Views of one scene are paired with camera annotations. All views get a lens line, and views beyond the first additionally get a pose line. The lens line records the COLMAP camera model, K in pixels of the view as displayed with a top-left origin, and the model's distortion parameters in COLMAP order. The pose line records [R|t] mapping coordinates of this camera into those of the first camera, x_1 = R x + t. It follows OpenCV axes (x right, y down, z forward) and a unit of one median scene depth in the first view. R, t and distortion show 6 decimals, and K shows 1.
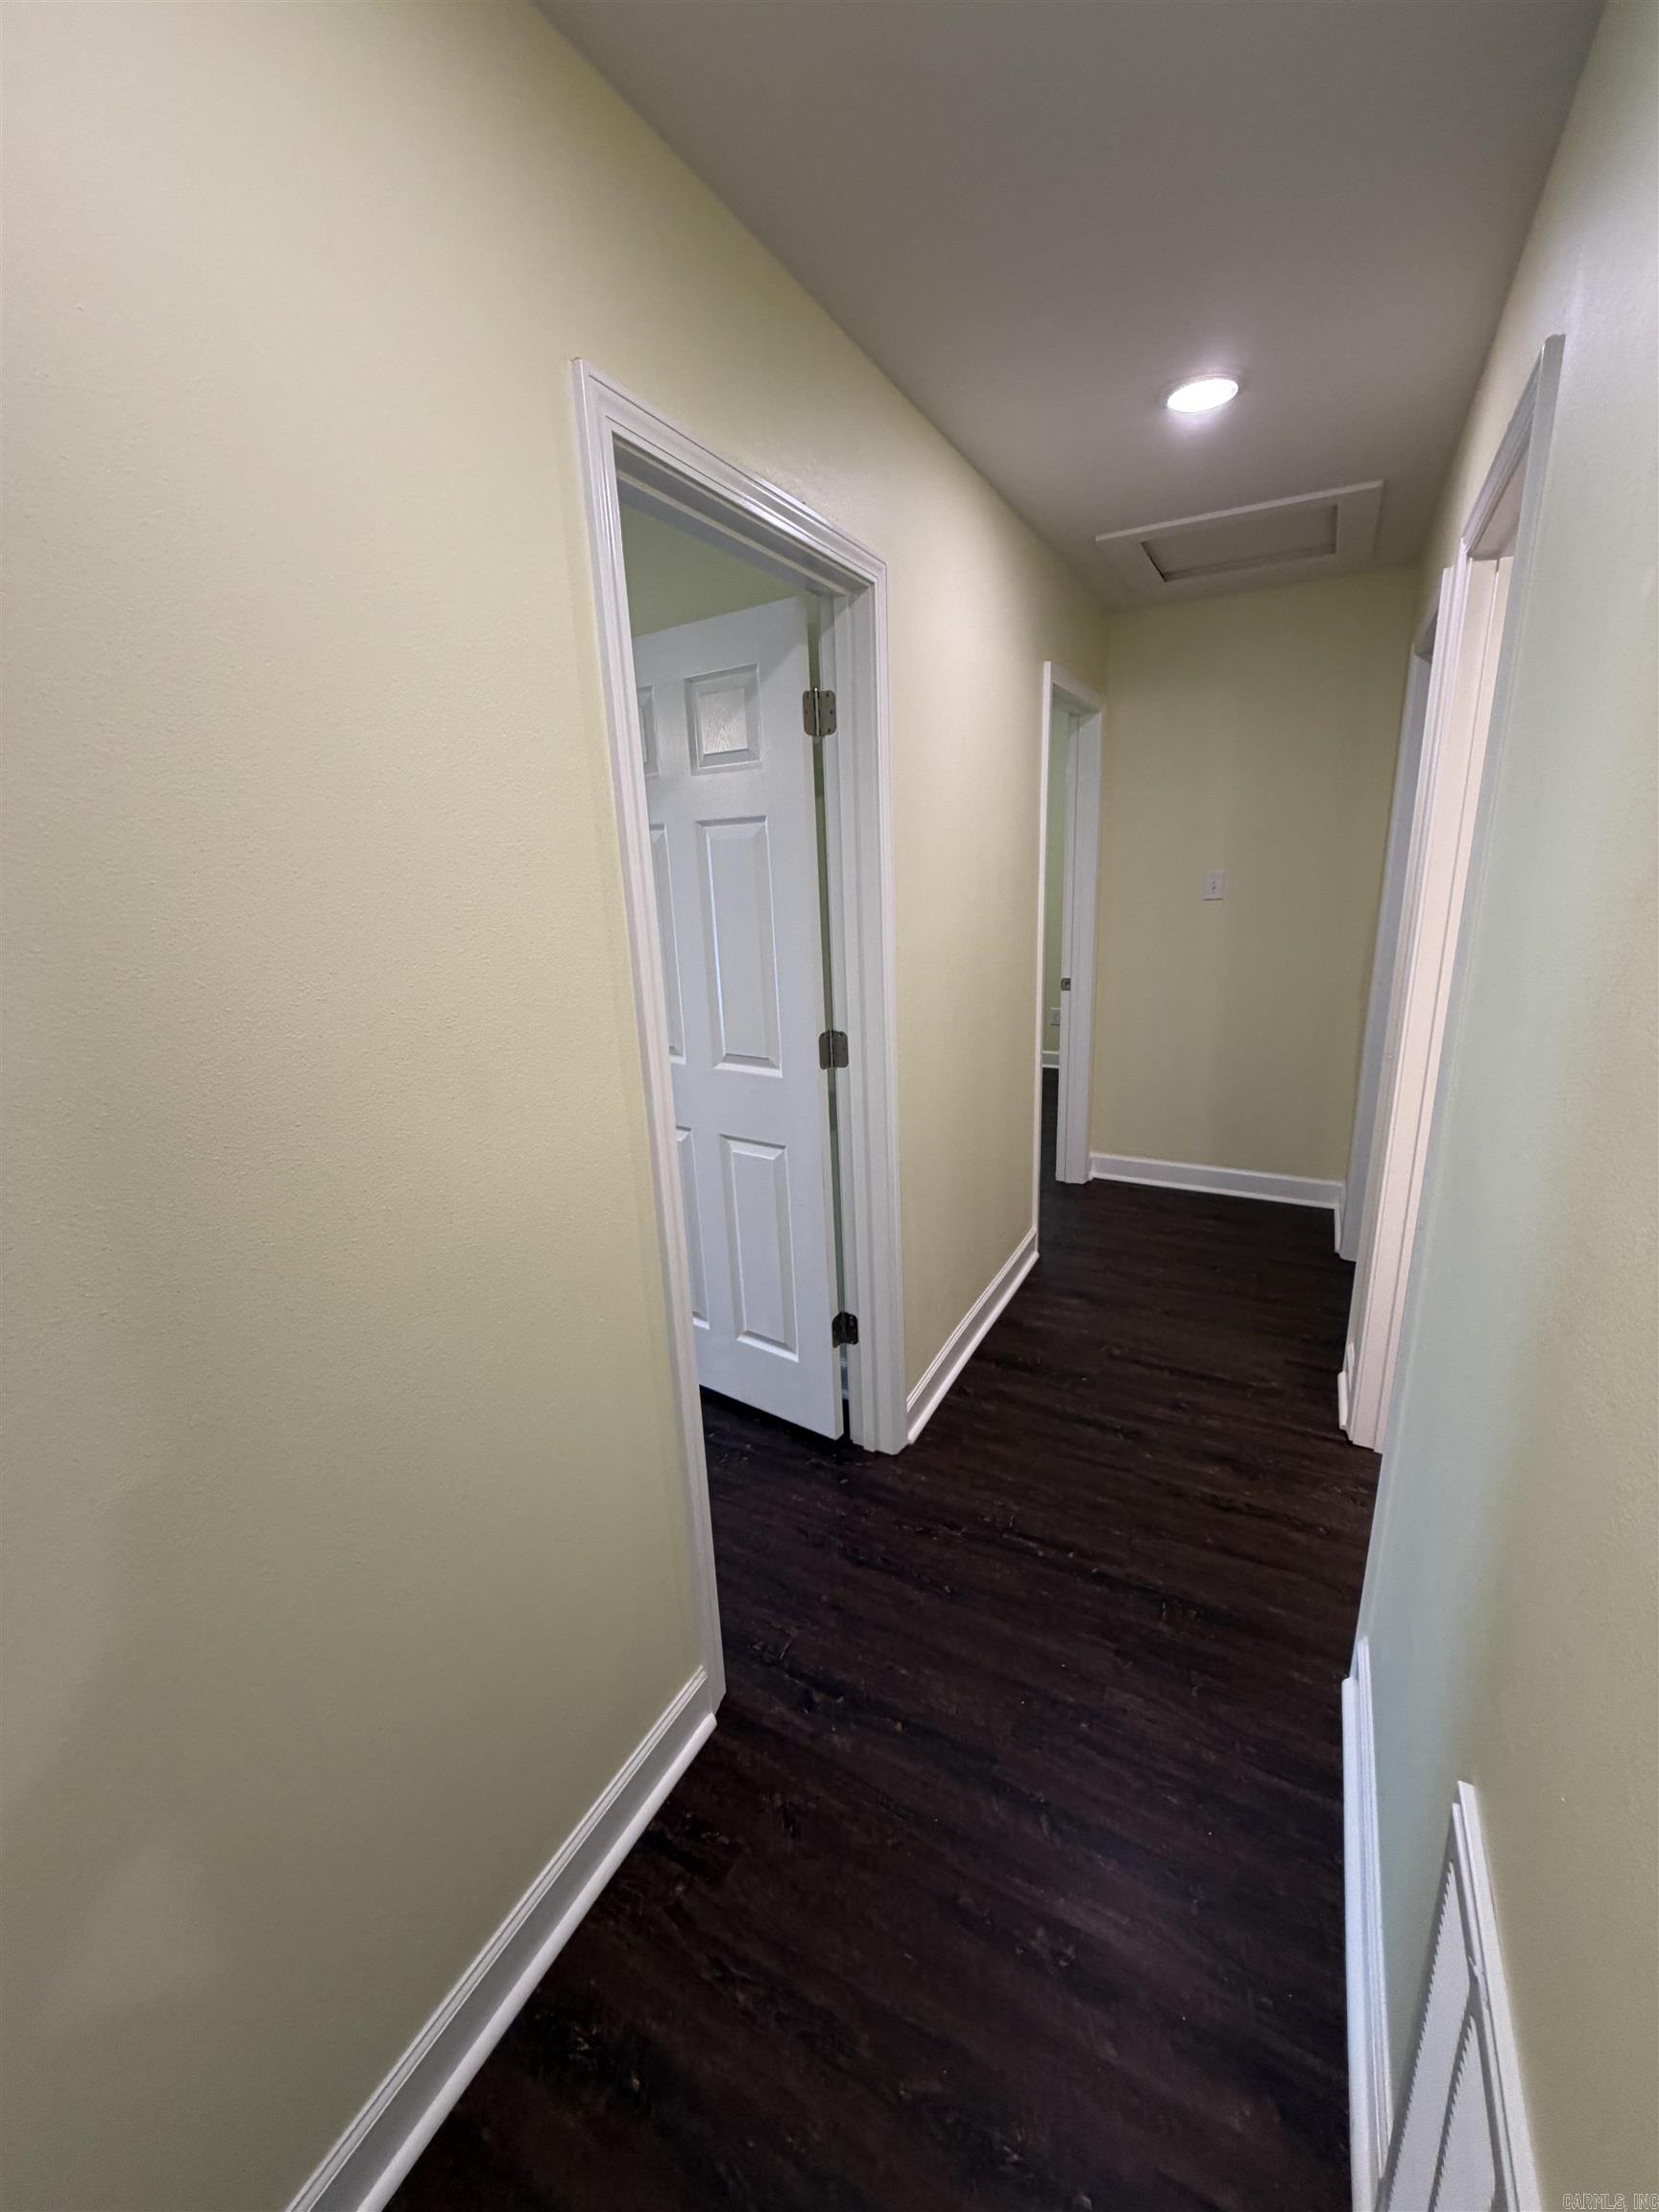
lens RADIAL K [[883.0, 0, 828.4], [0, 883.0, 1097.8], [0, 0, 1]] dist [0.001907, 0.000020]
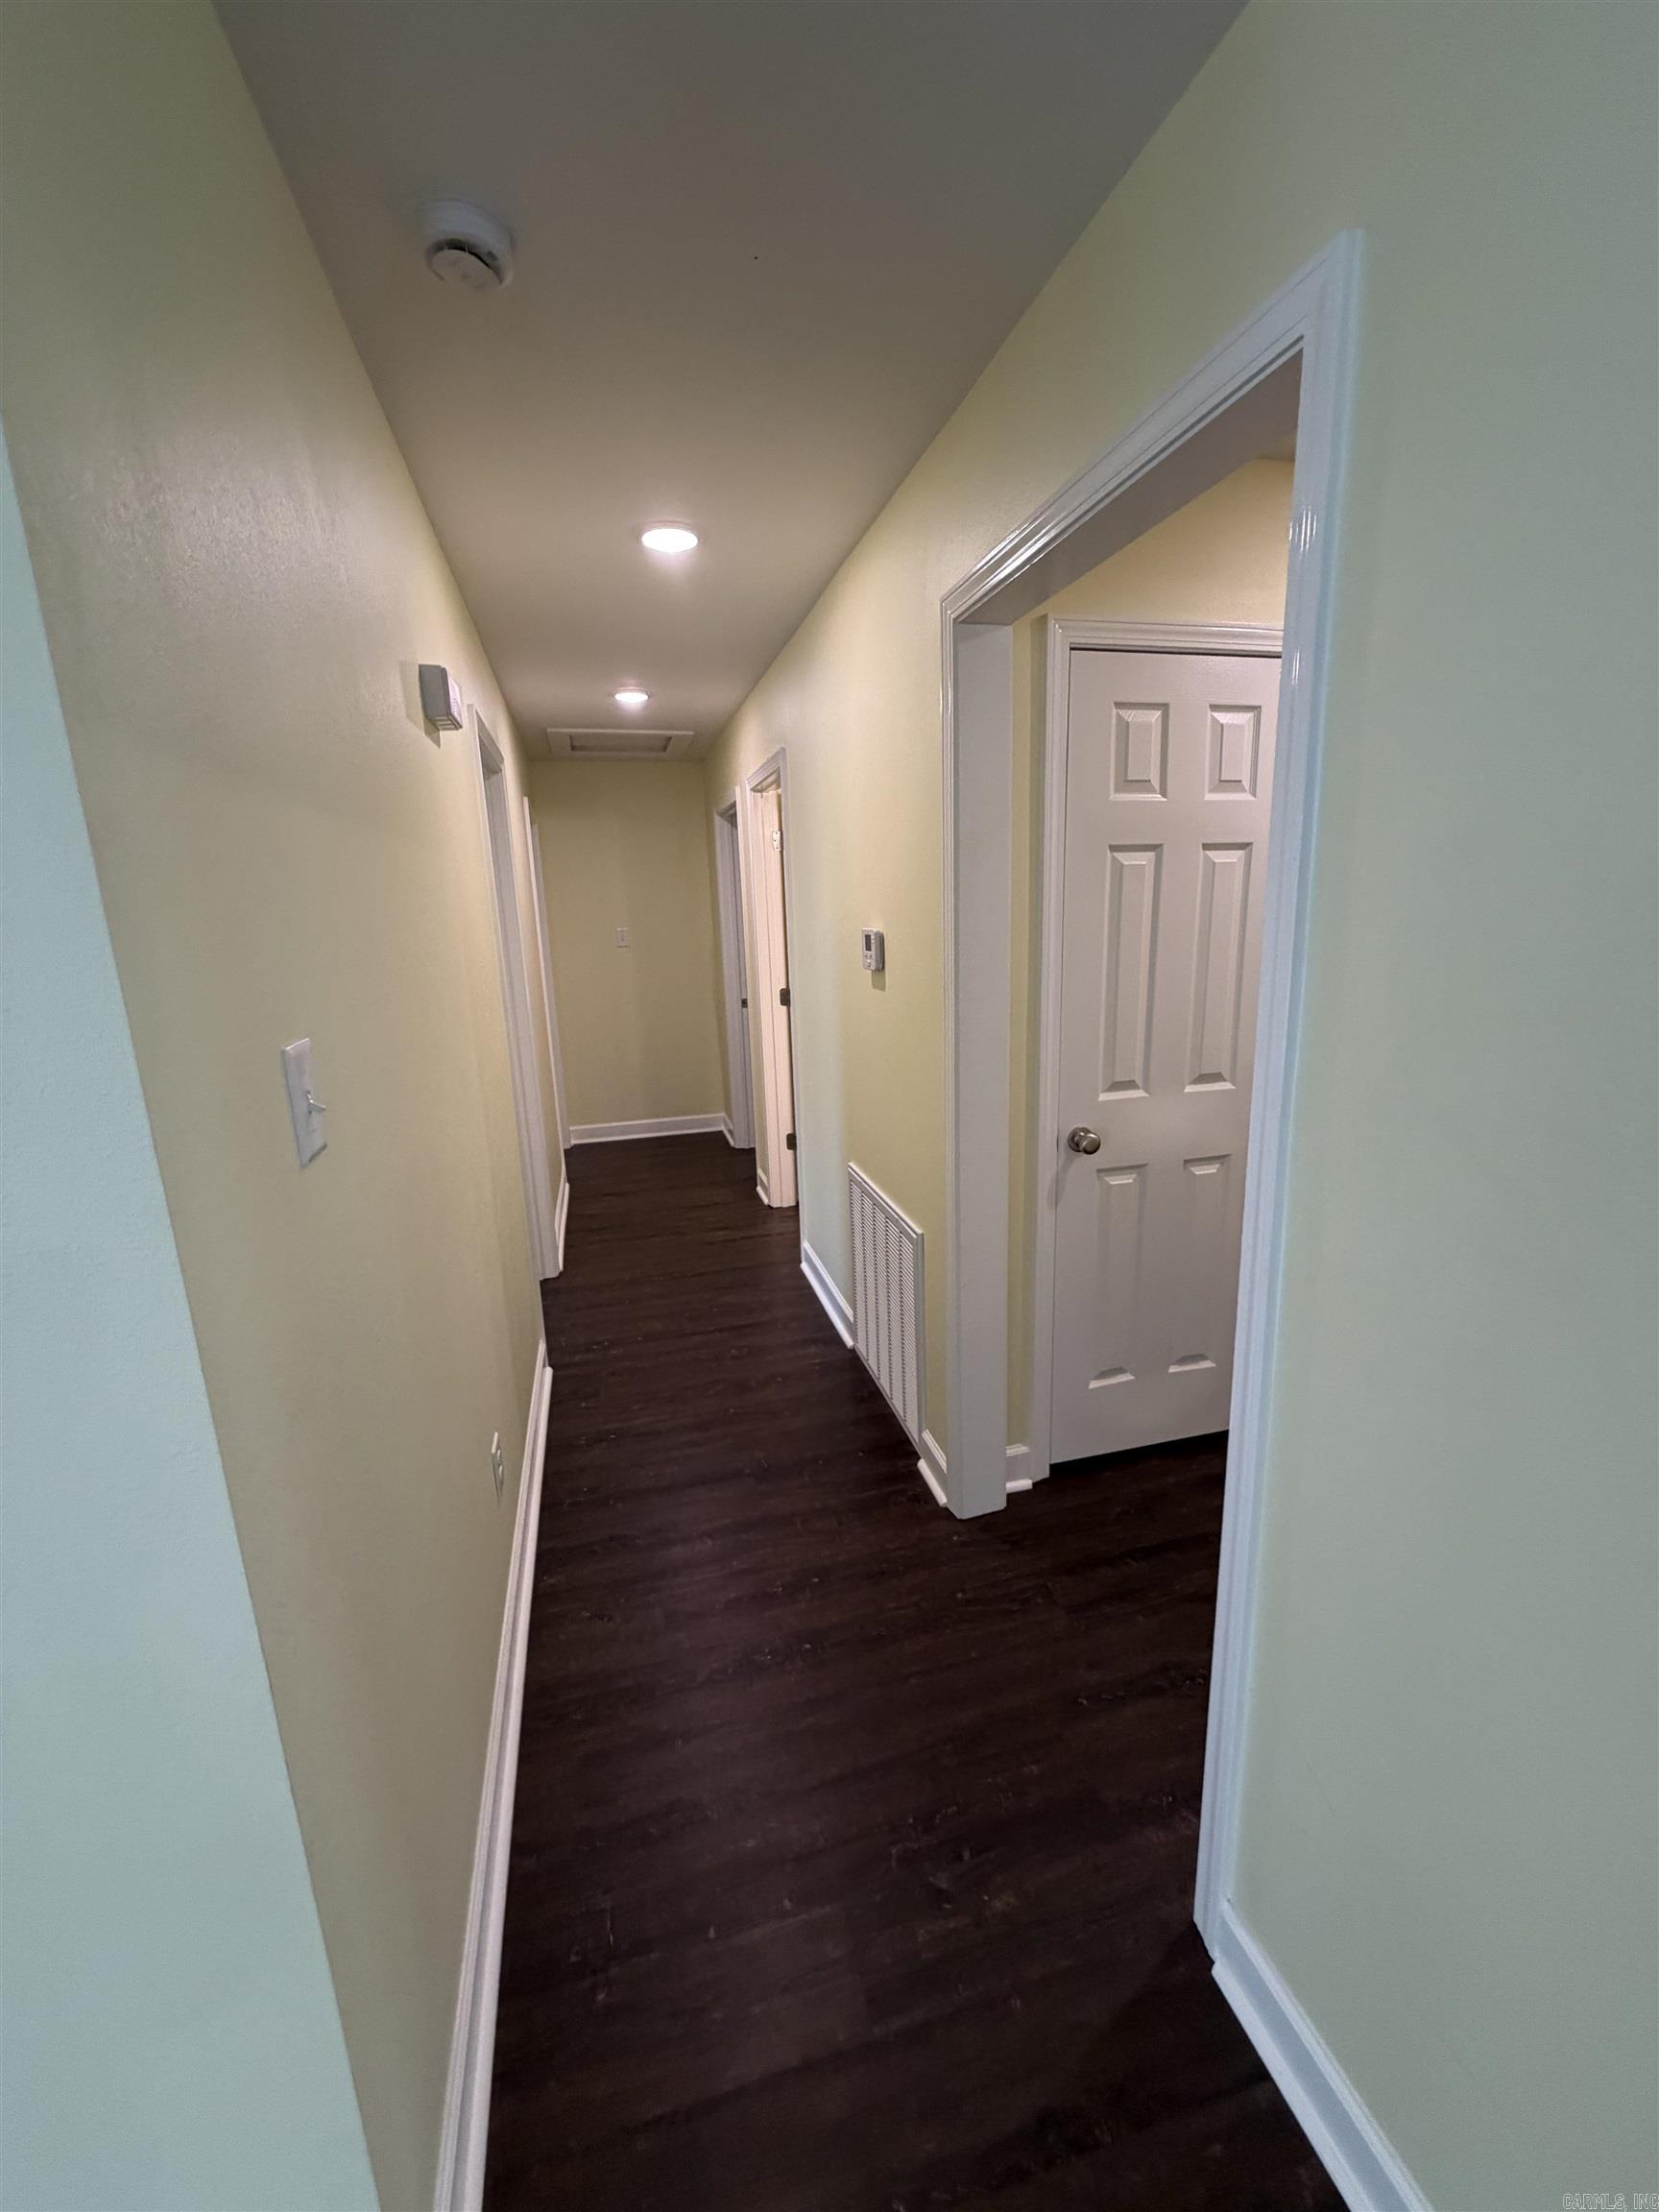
lens RADIAL K [[886.9, 0, 824.7], [0, 886.9, 1105.6], [0, 0, 1]] dist [0.000721, 0.000021]
pose [[0.734029, -0.135748, 0.665413, -0.565222], [0.180338, 0.983603, 0.001727, 0.165024], [-0.654737, 0.118732, 0.746474, -0.545010]]
